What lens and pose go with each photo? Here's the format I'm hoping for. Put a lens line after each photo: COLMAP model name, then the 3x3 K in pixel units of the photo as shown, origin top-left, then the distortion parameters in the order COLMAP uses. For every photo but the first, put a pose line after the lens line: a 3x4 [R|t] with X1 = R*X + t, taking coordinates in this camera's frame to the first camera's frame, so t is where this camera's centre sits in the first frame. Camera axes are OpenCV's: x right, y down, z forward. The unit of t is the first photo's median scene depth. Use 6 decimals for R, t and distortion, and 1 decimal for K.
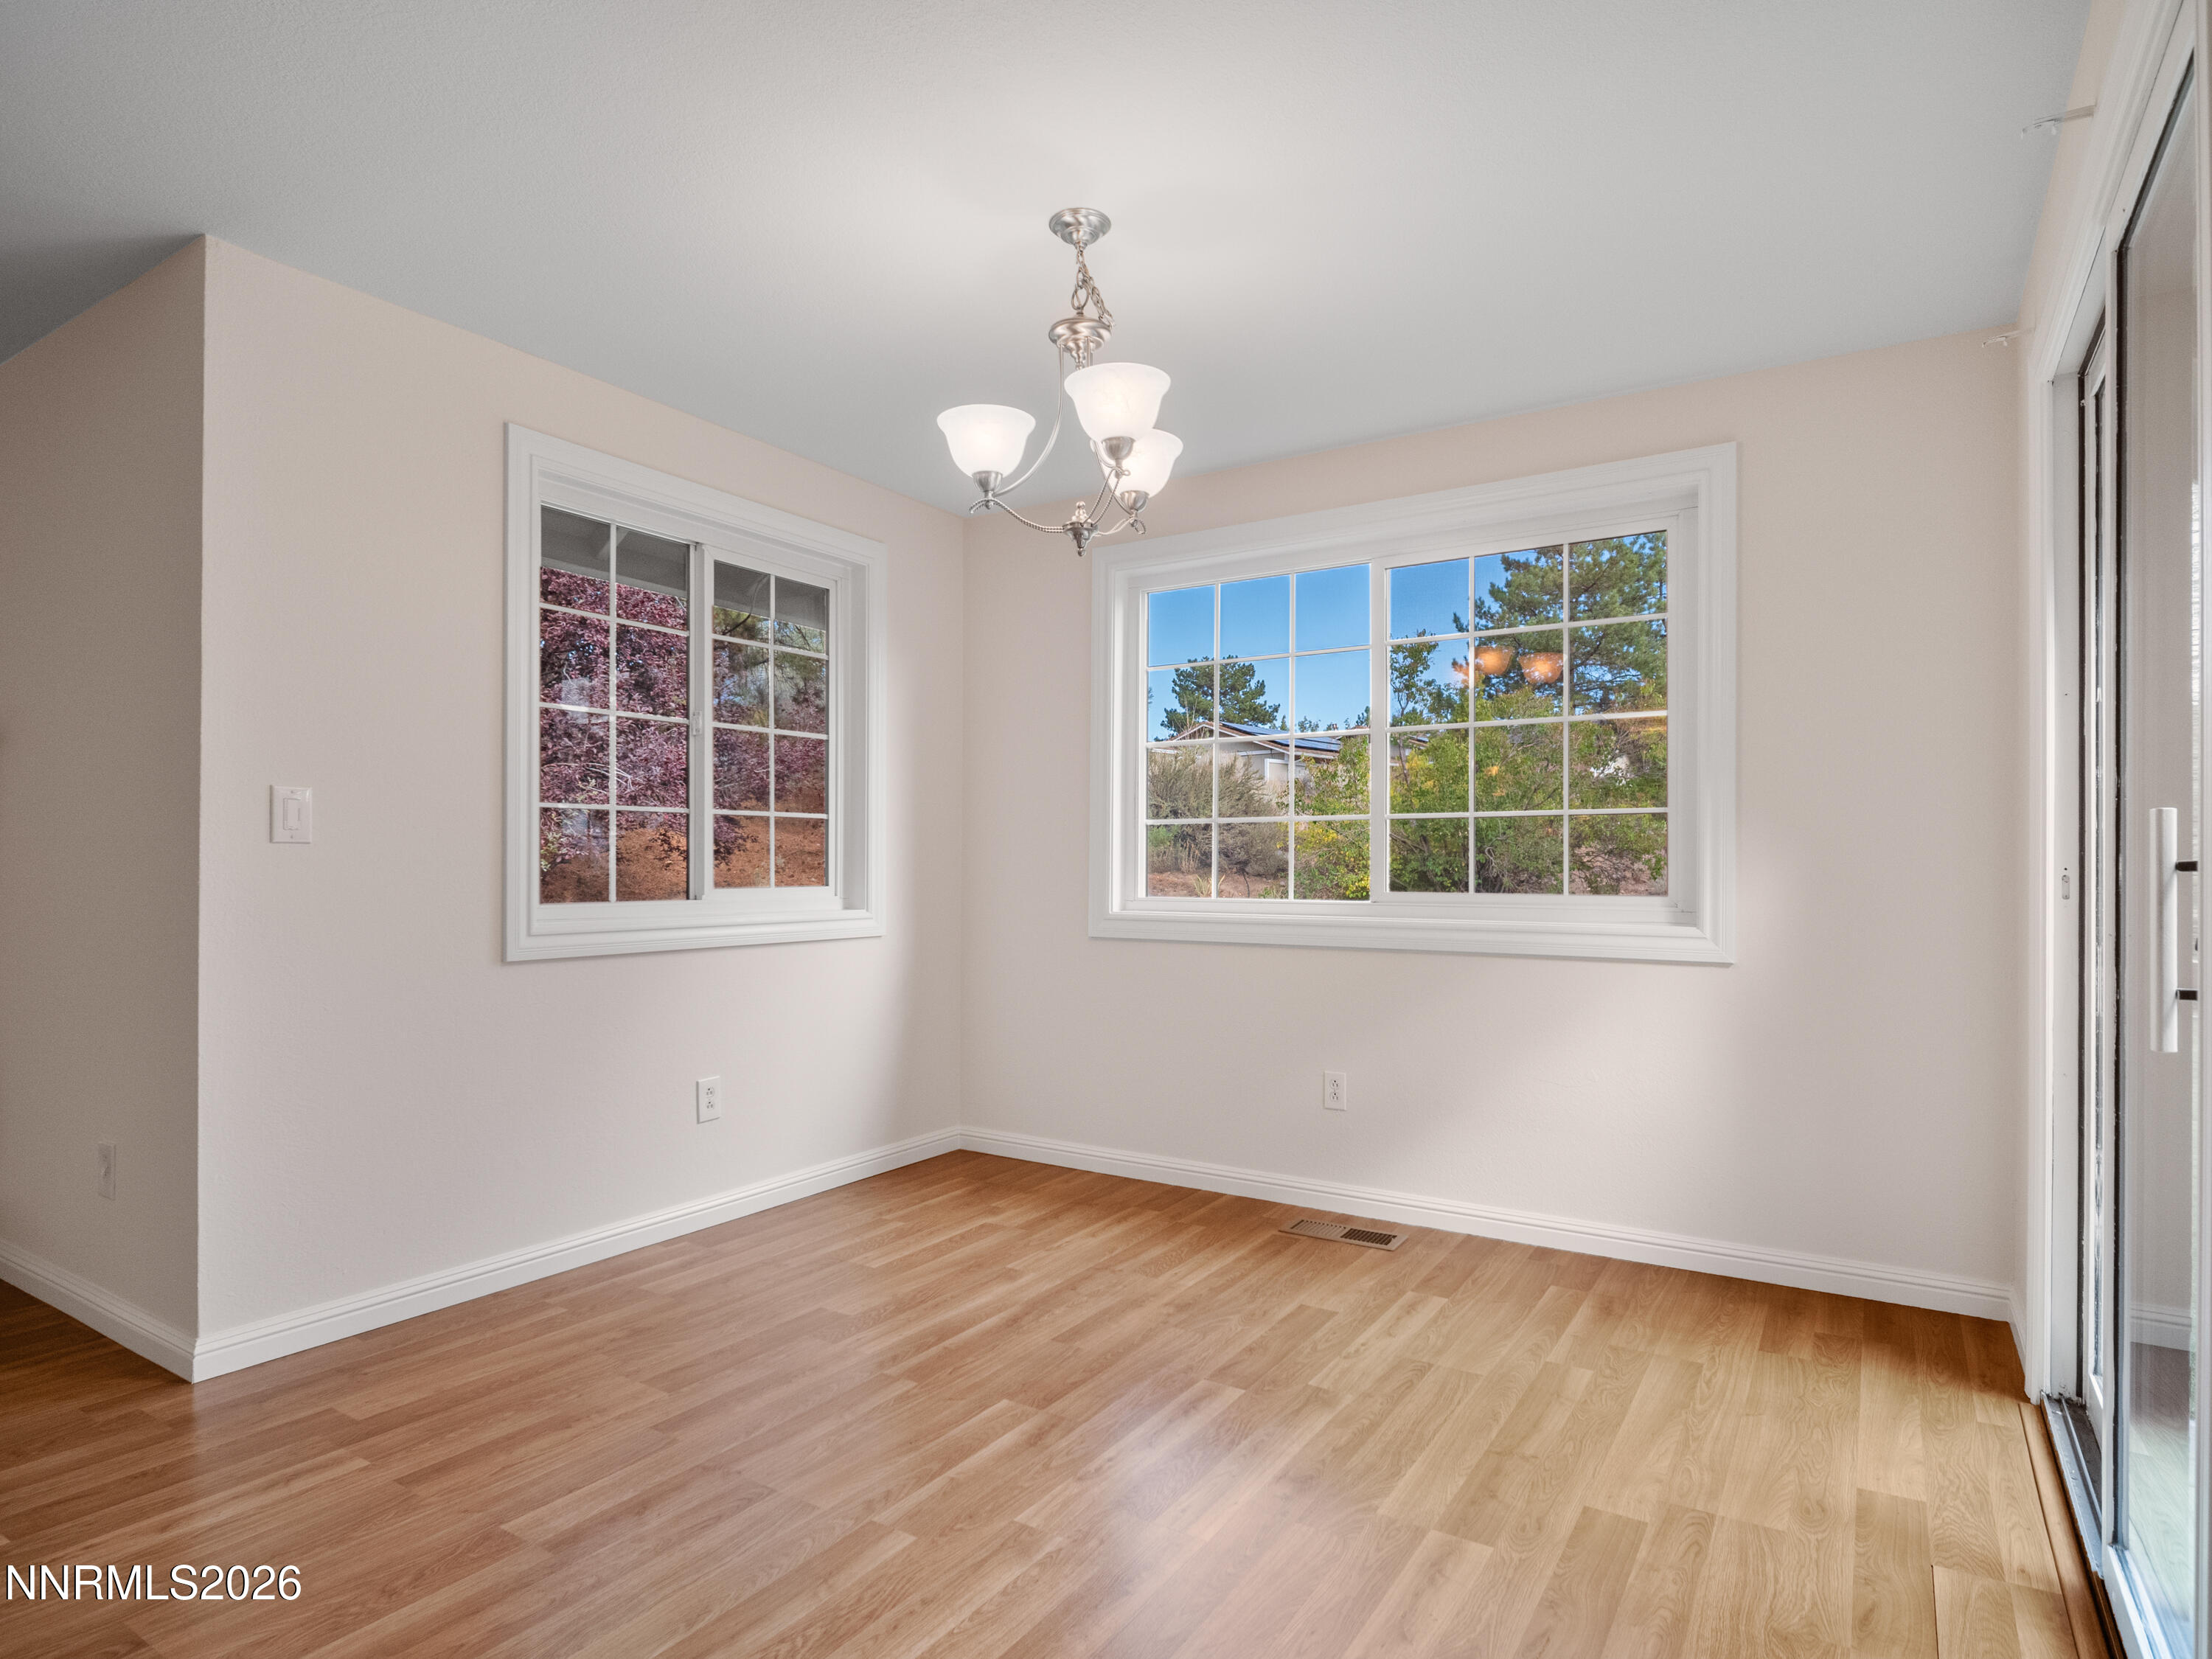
lens RADIAL K [[1214.7, 0, 1109.3], [0, 1214.7, 843.5], [0, 0, 1]] dist [0.002859, -0.004115]
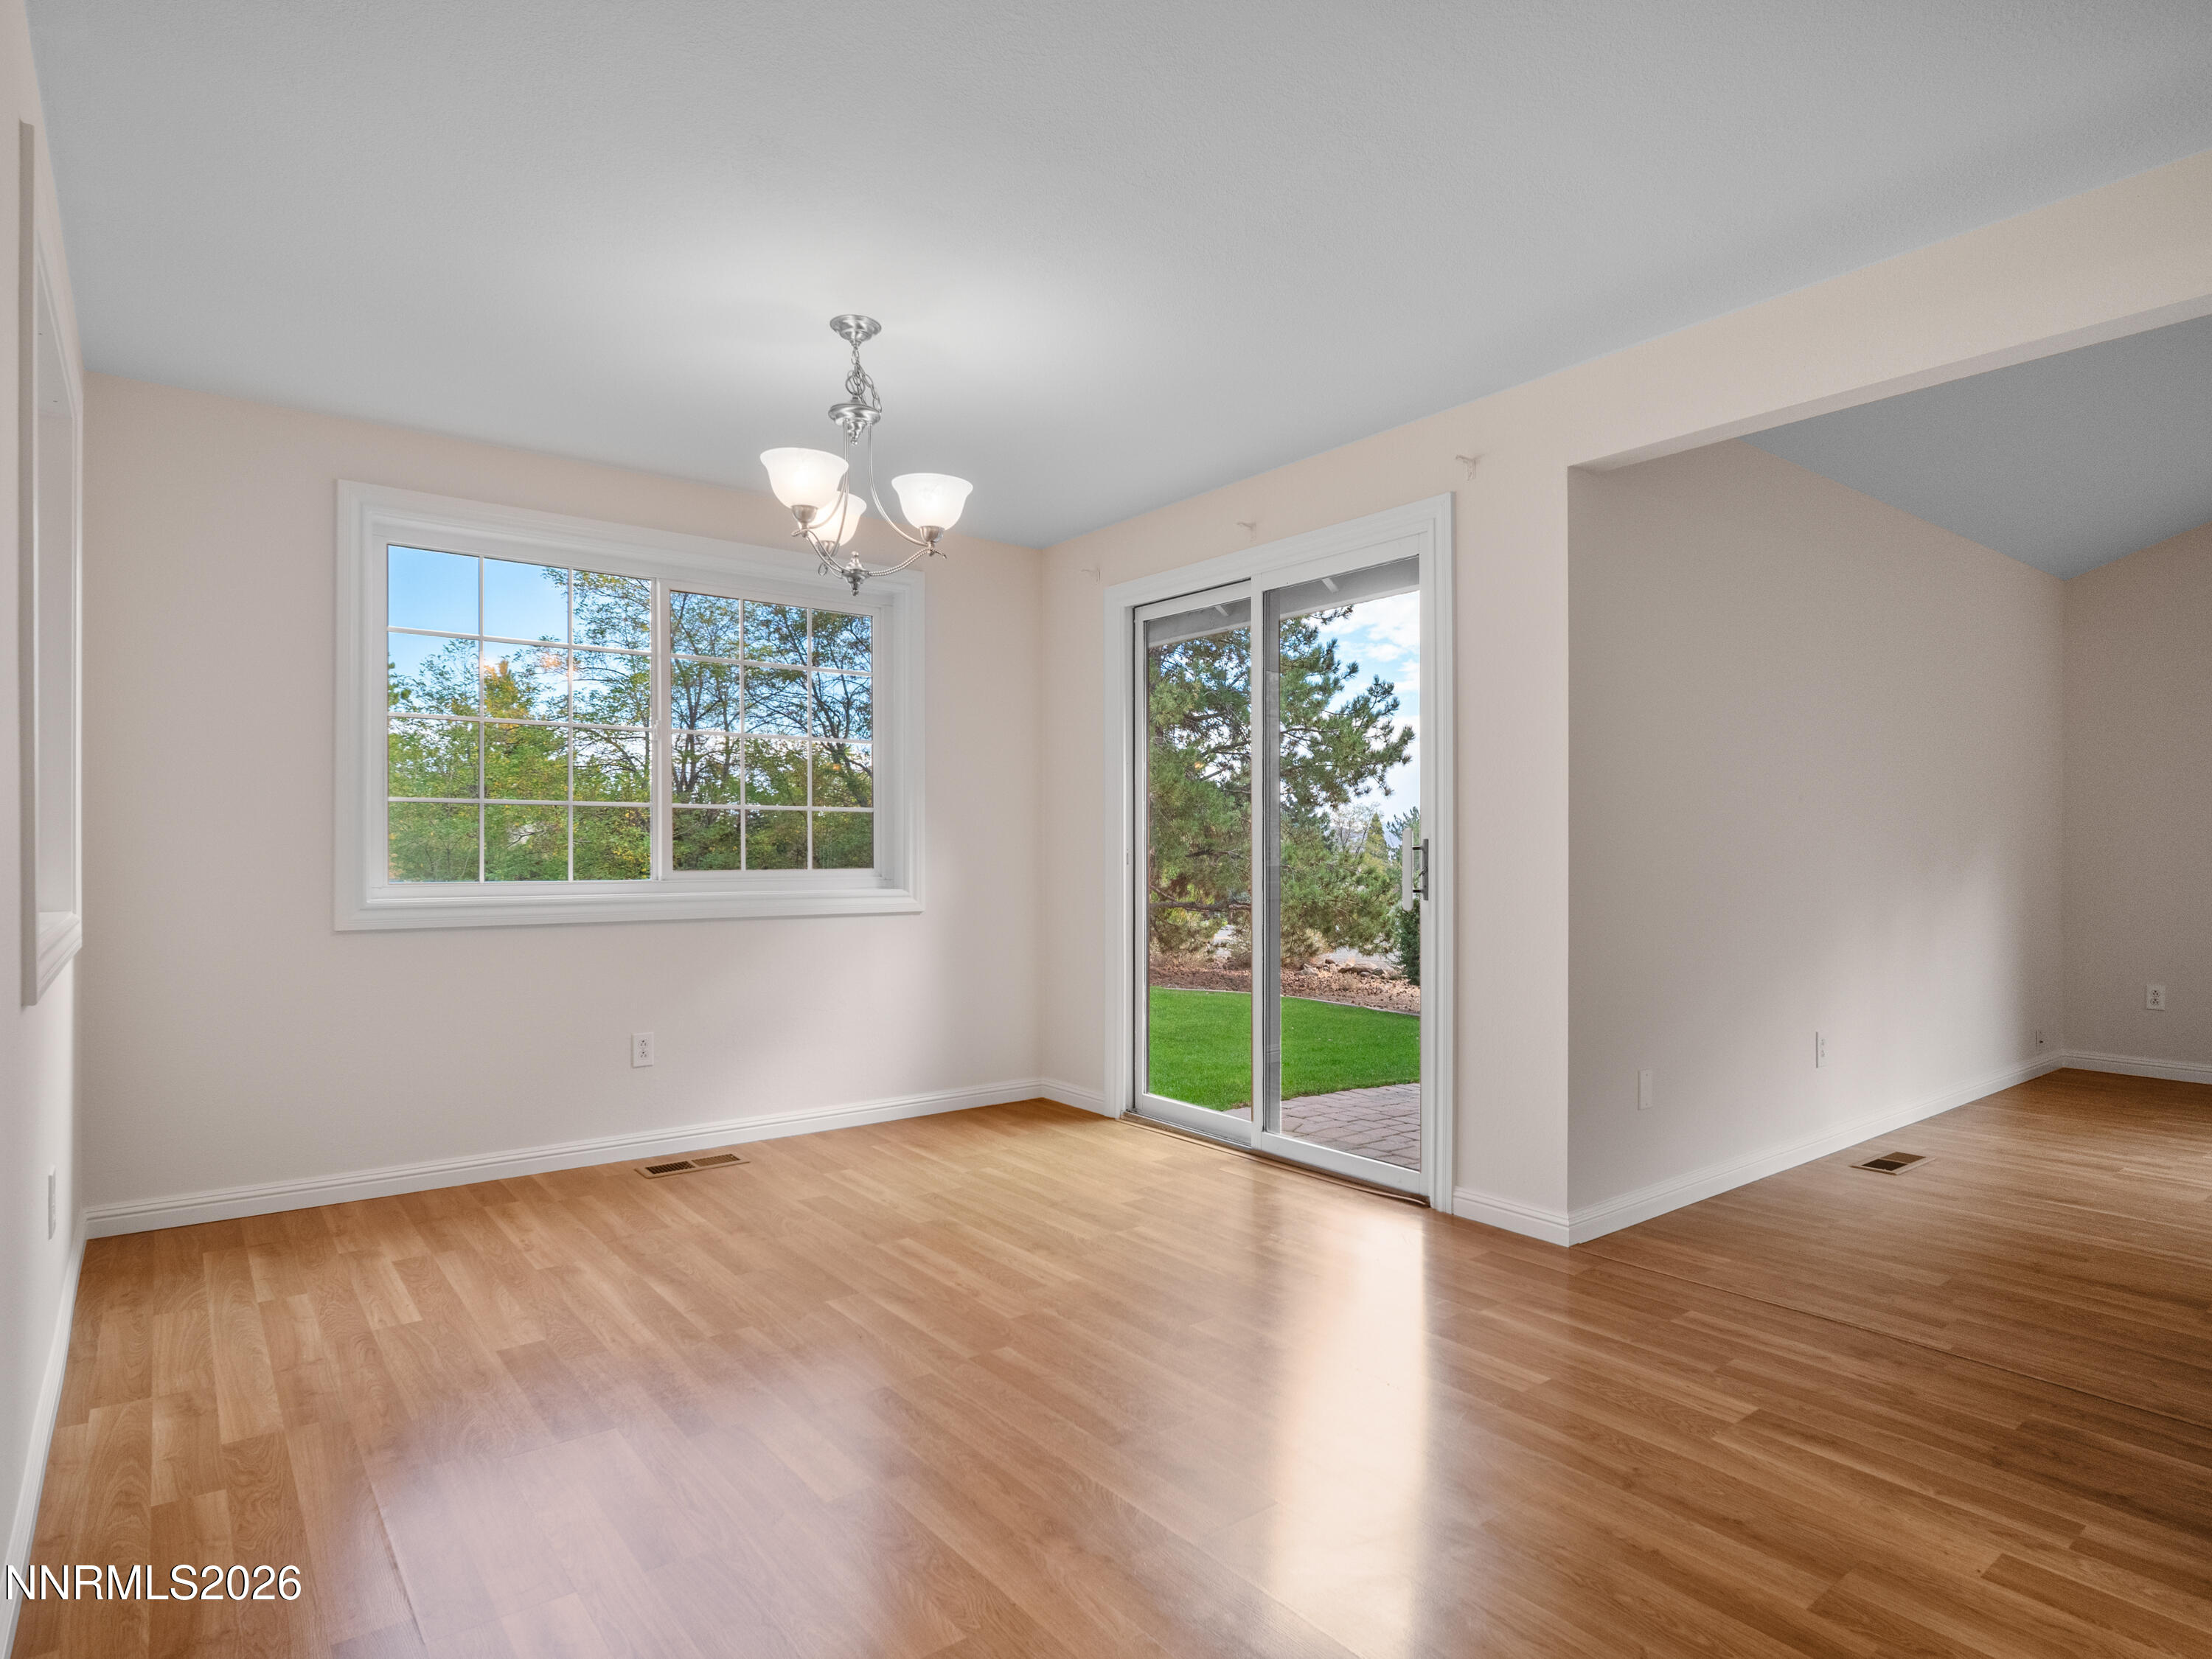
lens RADIAL K [[1214.7, 0, 1108.5], [0, 1214.7, 837.4], [0, 0, 1]] dist [0.002859, -0.004115]
pose [[0.335706, 0.005343, 0.941952, -0.825118], [-0.021746, 0.999761, 0.002079, -0.003248], [-0.941716, -0.021182, 0.335742, 0.259914]]
